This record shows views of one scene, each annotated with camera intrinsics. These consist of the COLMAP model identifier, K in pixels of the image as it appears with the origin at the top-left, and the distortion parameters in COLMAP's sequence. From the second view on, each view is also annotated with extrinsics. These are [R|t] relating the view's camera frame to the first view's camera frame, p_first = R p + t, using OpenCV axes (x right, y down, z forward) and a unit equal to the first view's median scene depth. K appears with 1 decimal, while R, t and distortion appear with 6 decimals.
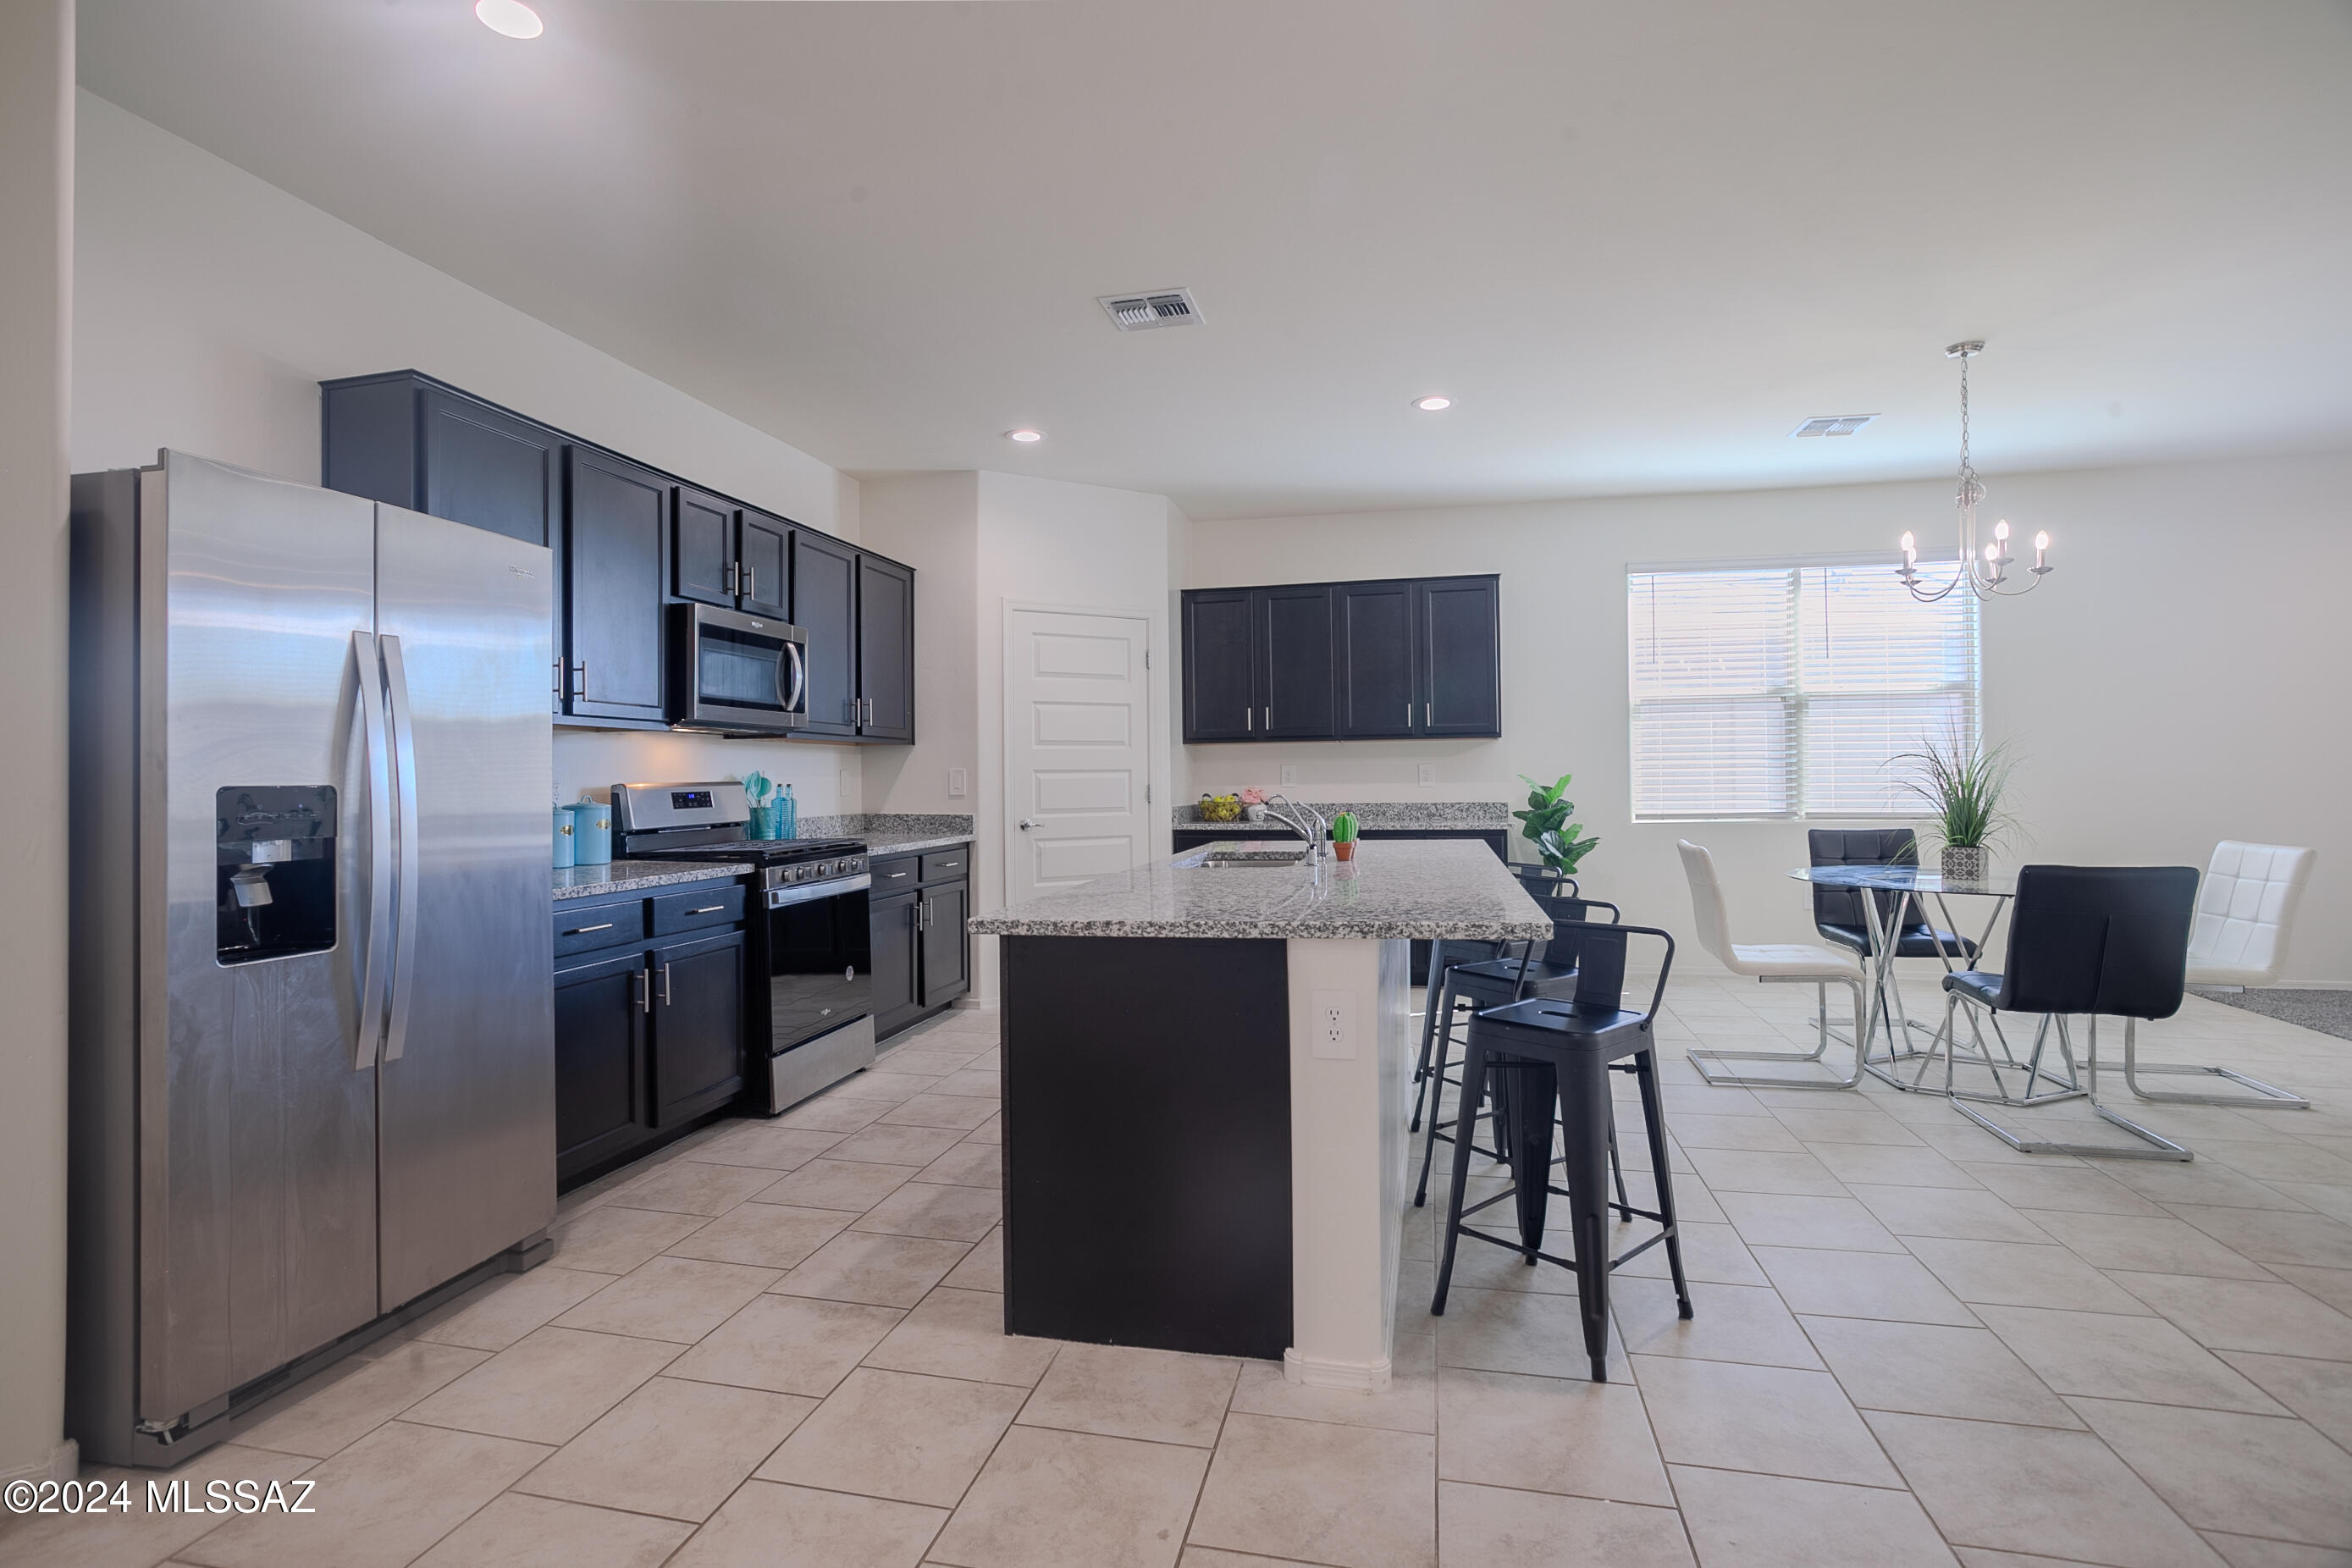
lens RADIAL K [[1146.1, 0, 1154.9], [0, 1146.1, 774.1], [0, 0, 1]] dist [-0.055921, 0.030069]
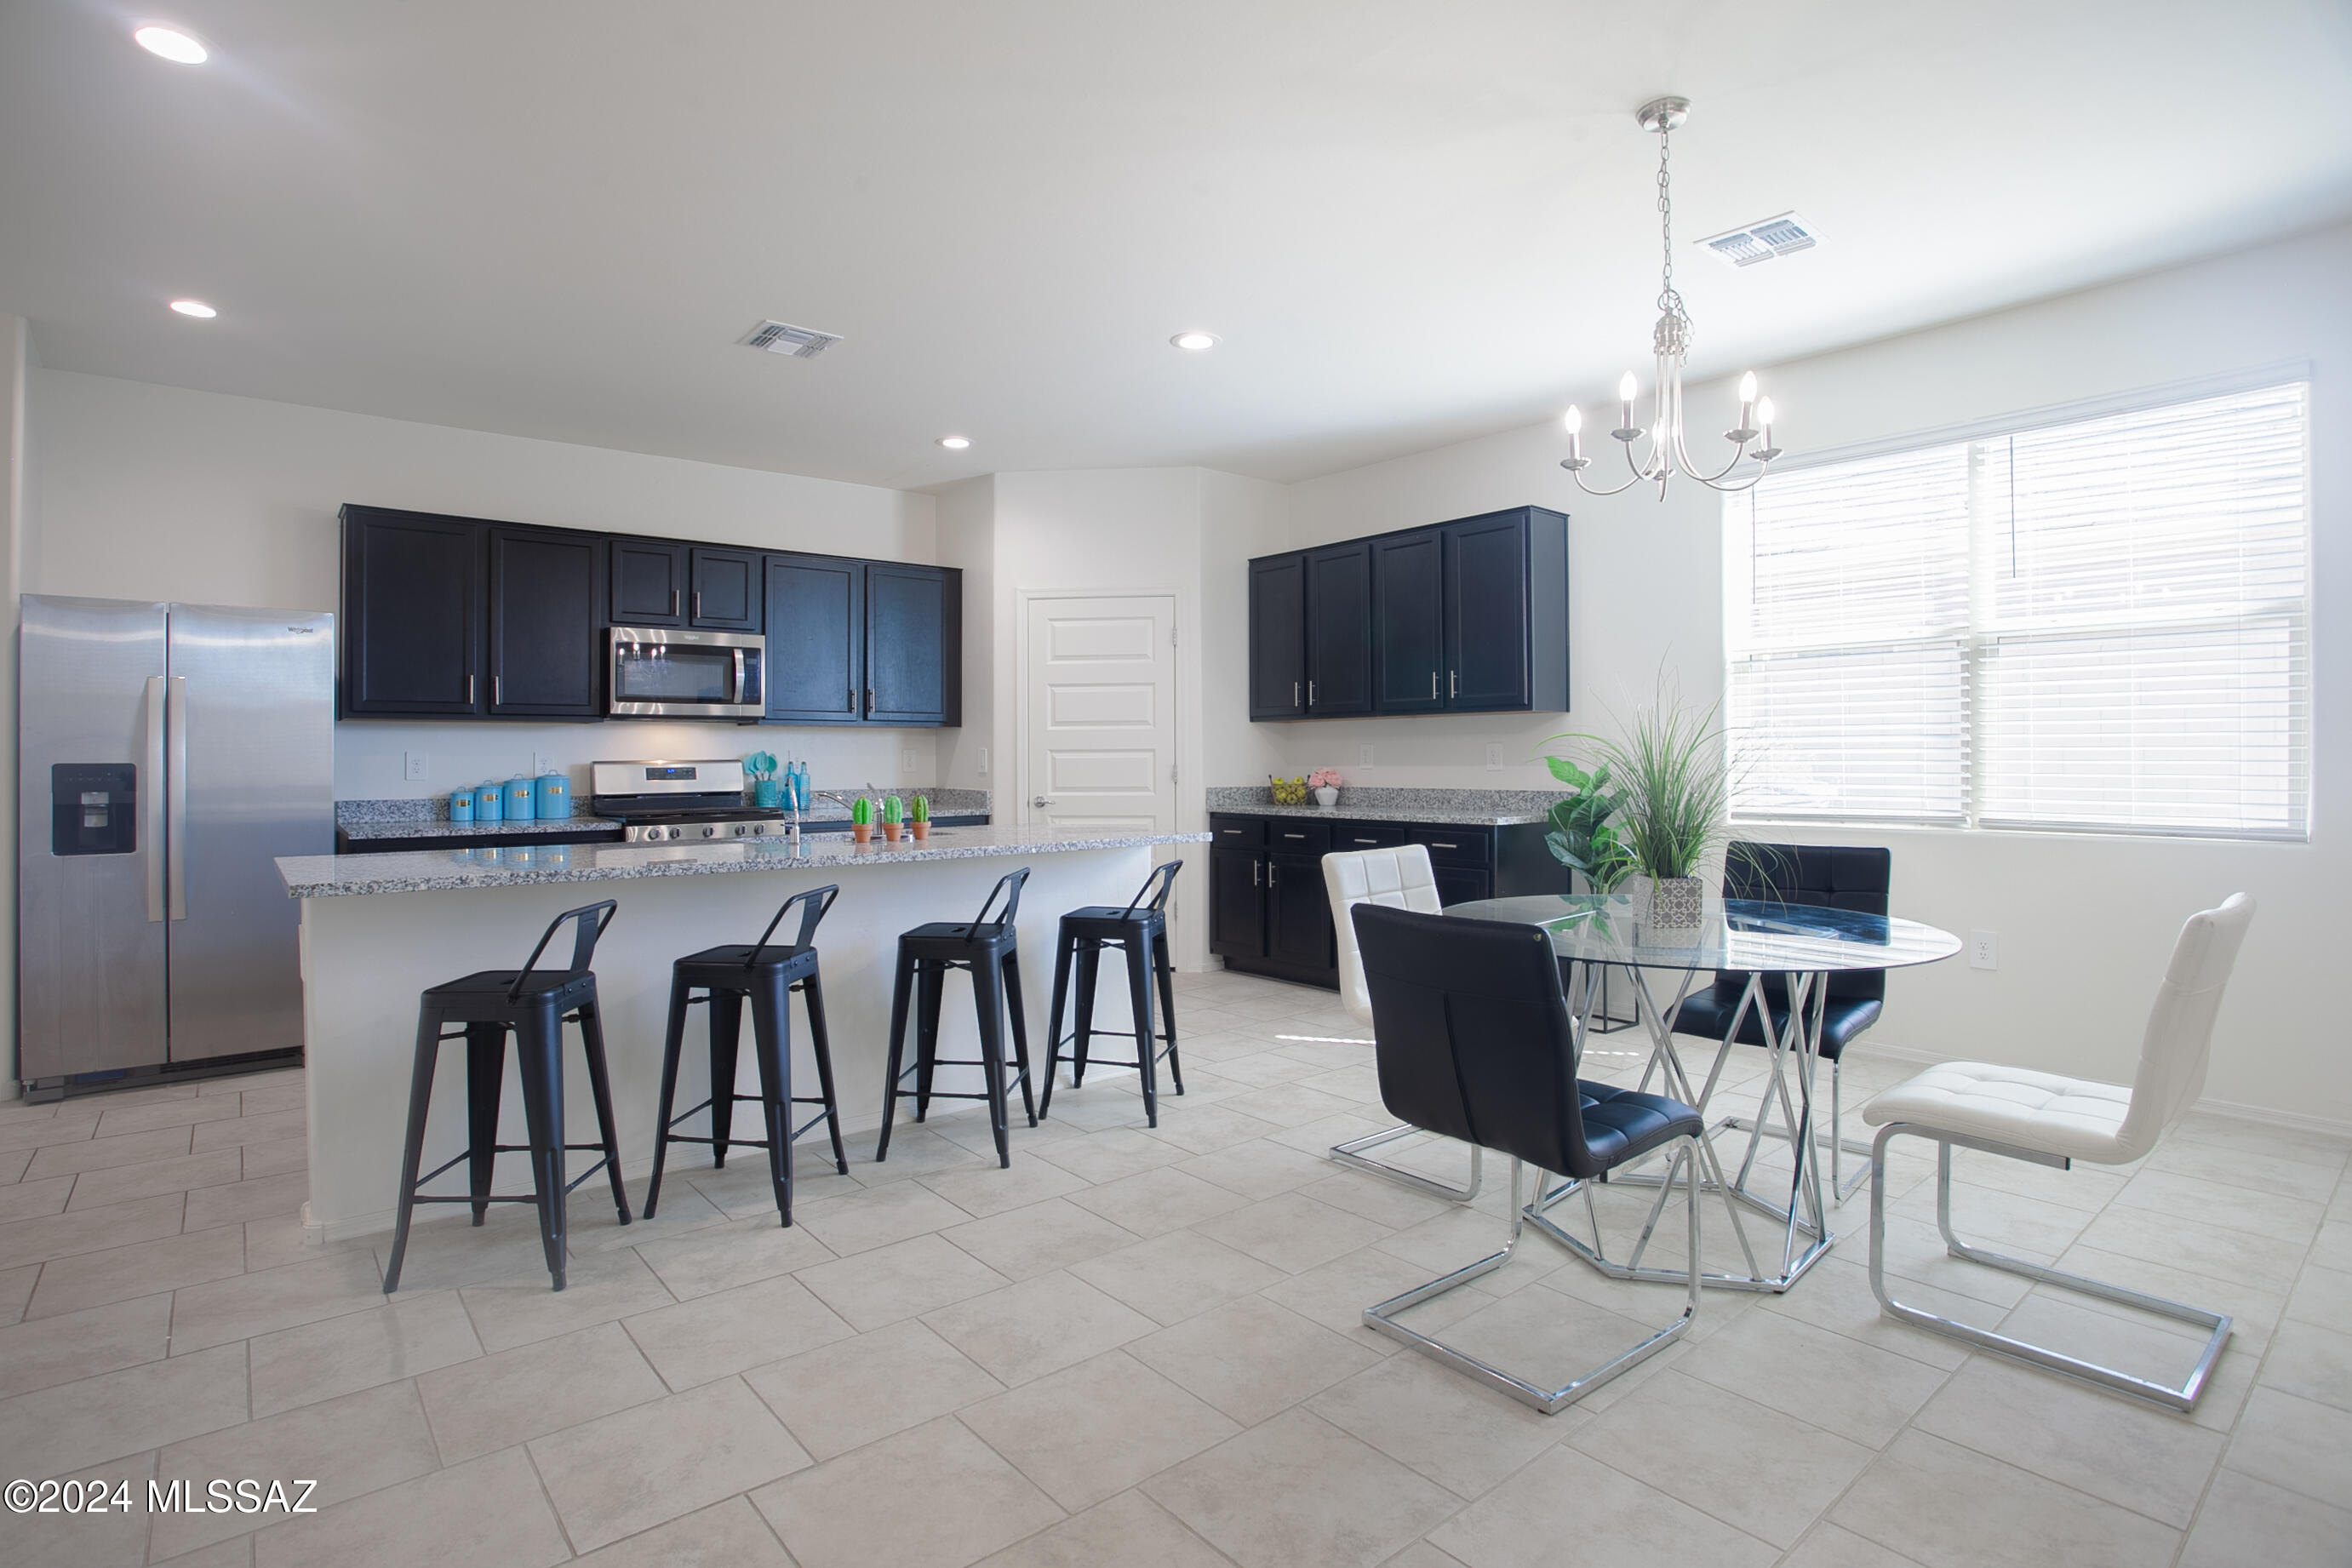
lens RADIAL K [[1177.3, 0, 1158.8], [0, 1177.3, 753.0], [0, 0, 1]] dist [-0.075683, 0.034038]
pose [[0.795598, 0.003696, -0.605814, 0.659160], [-0.000821, 0.999987, 0.005022, -0.006636], [0.605825, -0.003498, 0.795591, 0.211967]]
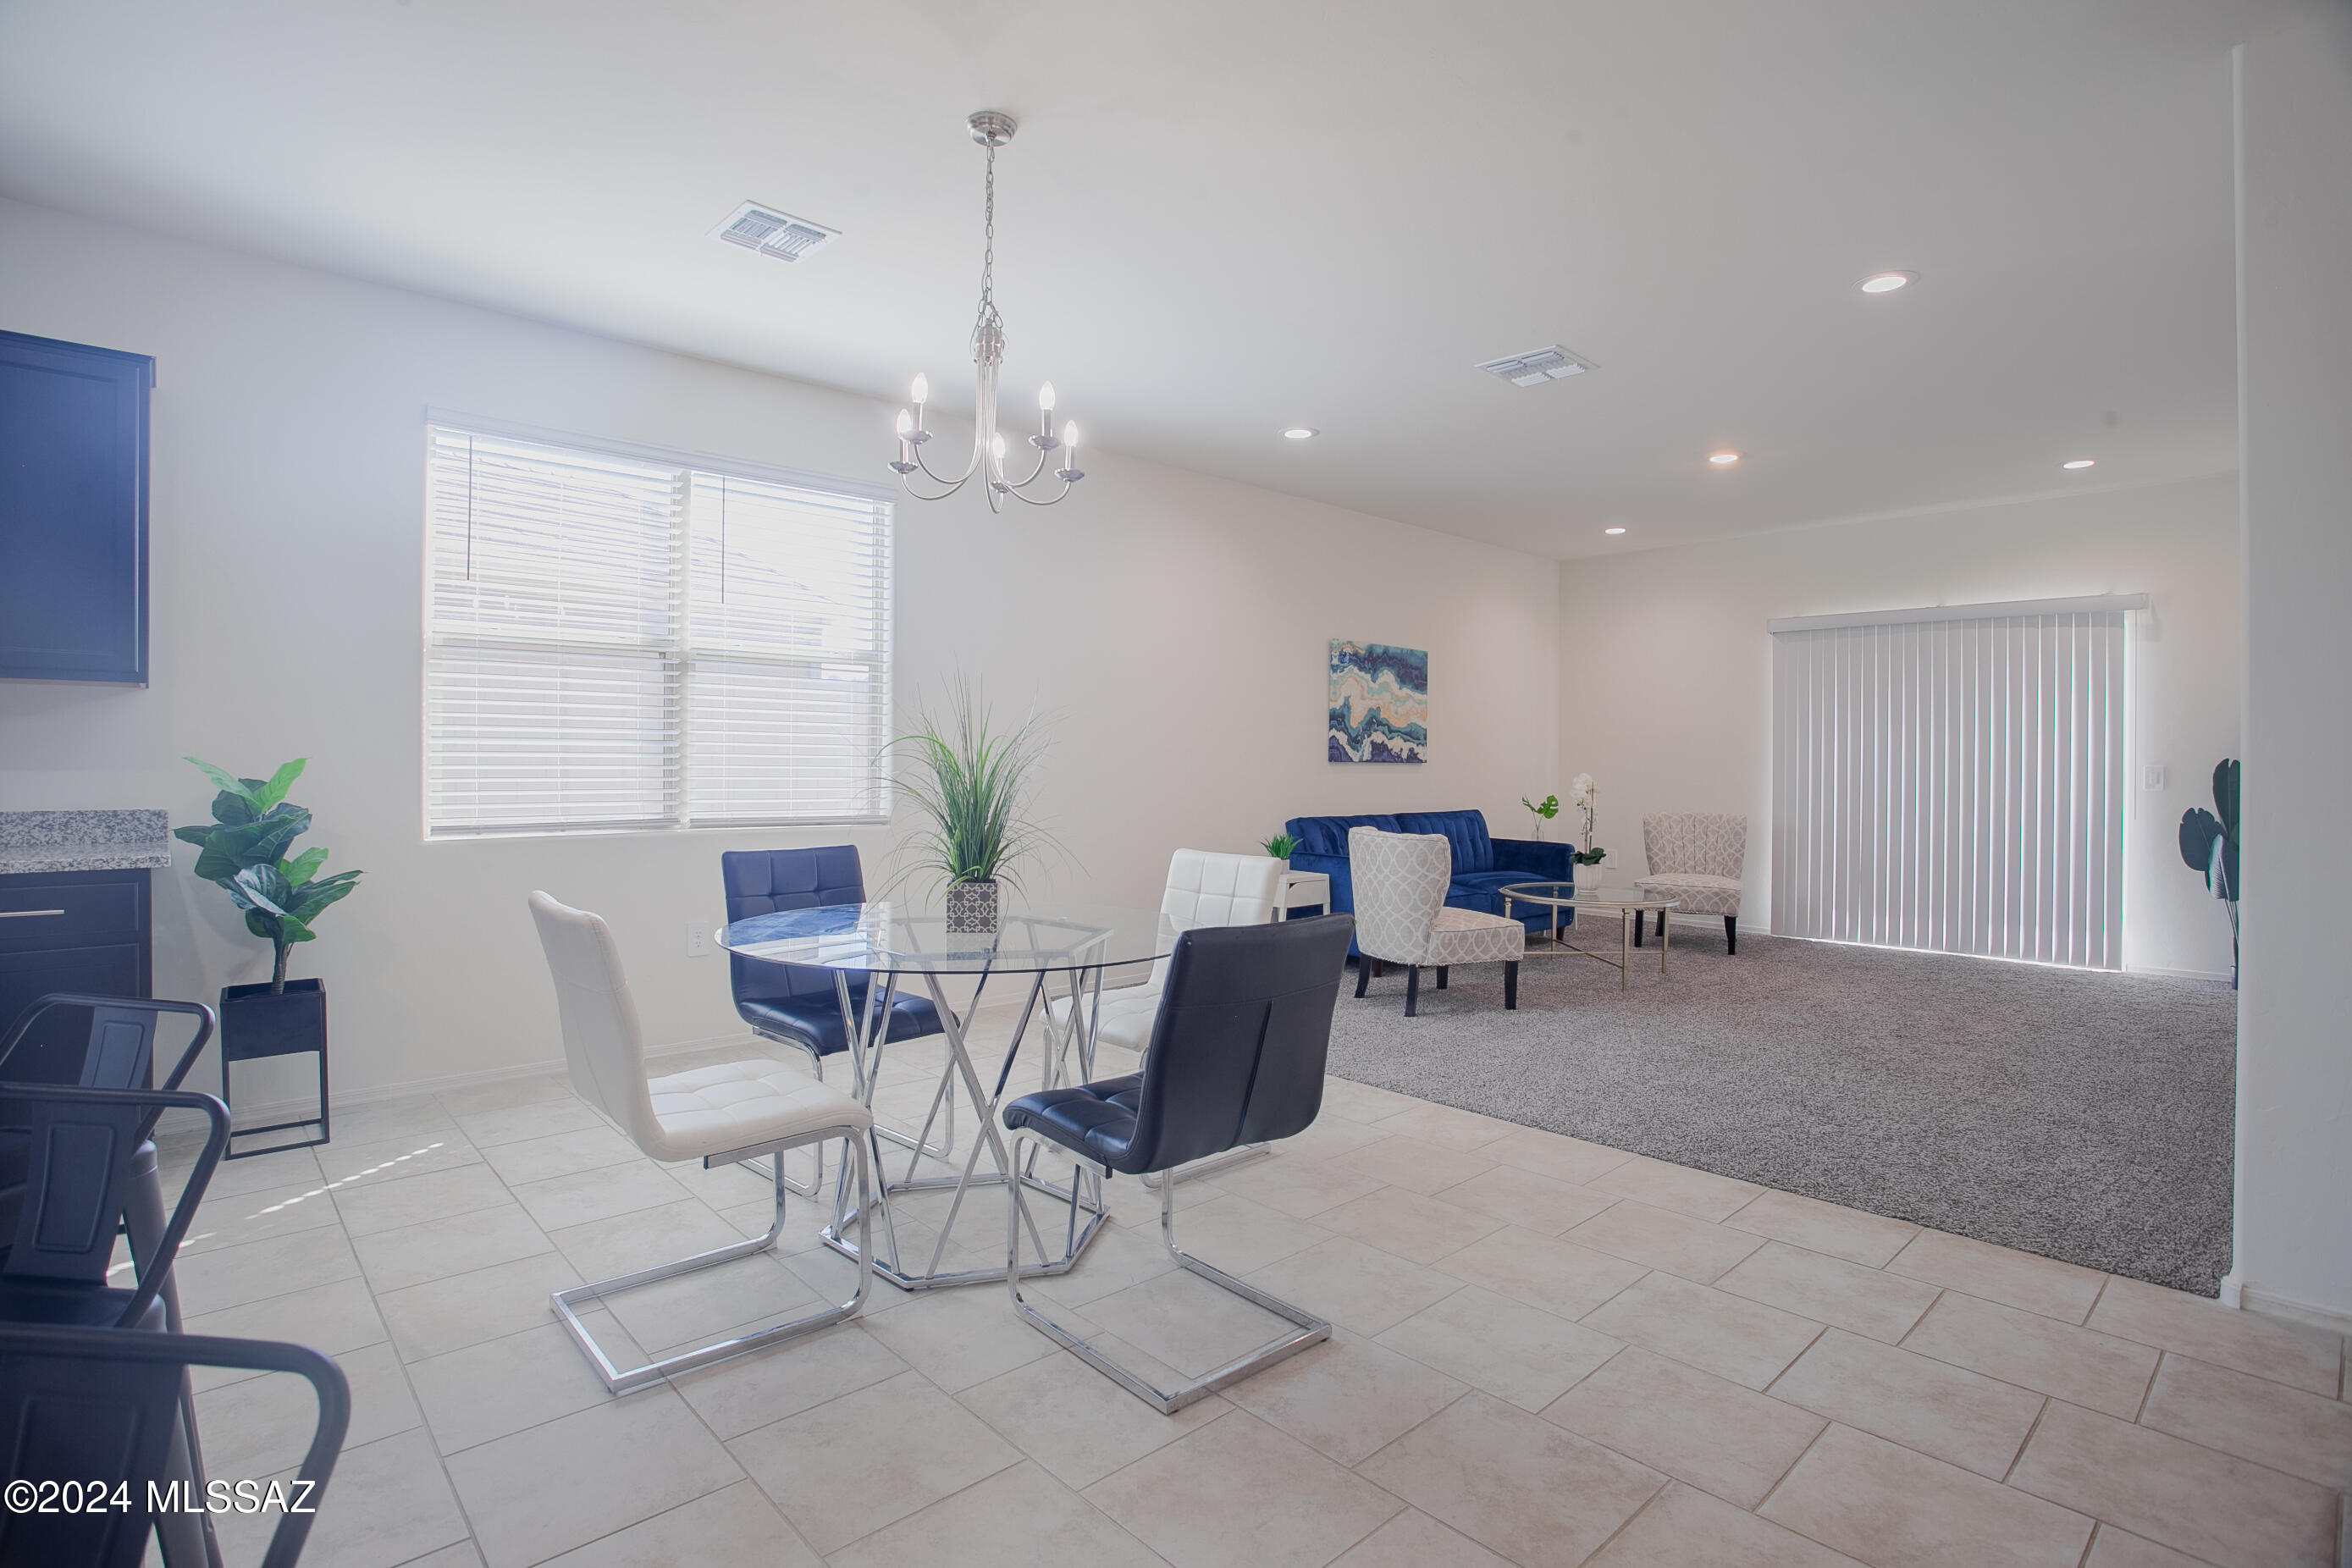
lens RADIAL K [[1157.3, 0, 1158.7], [0, 1157.3, 770.9], [0, 0, 1]] dist [-0.075074, 0.033913]
pose [[0.563863, 0.009103, 0.825818, 0.167768], [-0.015625, 0.999878, -0.000354, 0.000196], [-0.825720, -0.012704, 0.563937, 0.393354]]
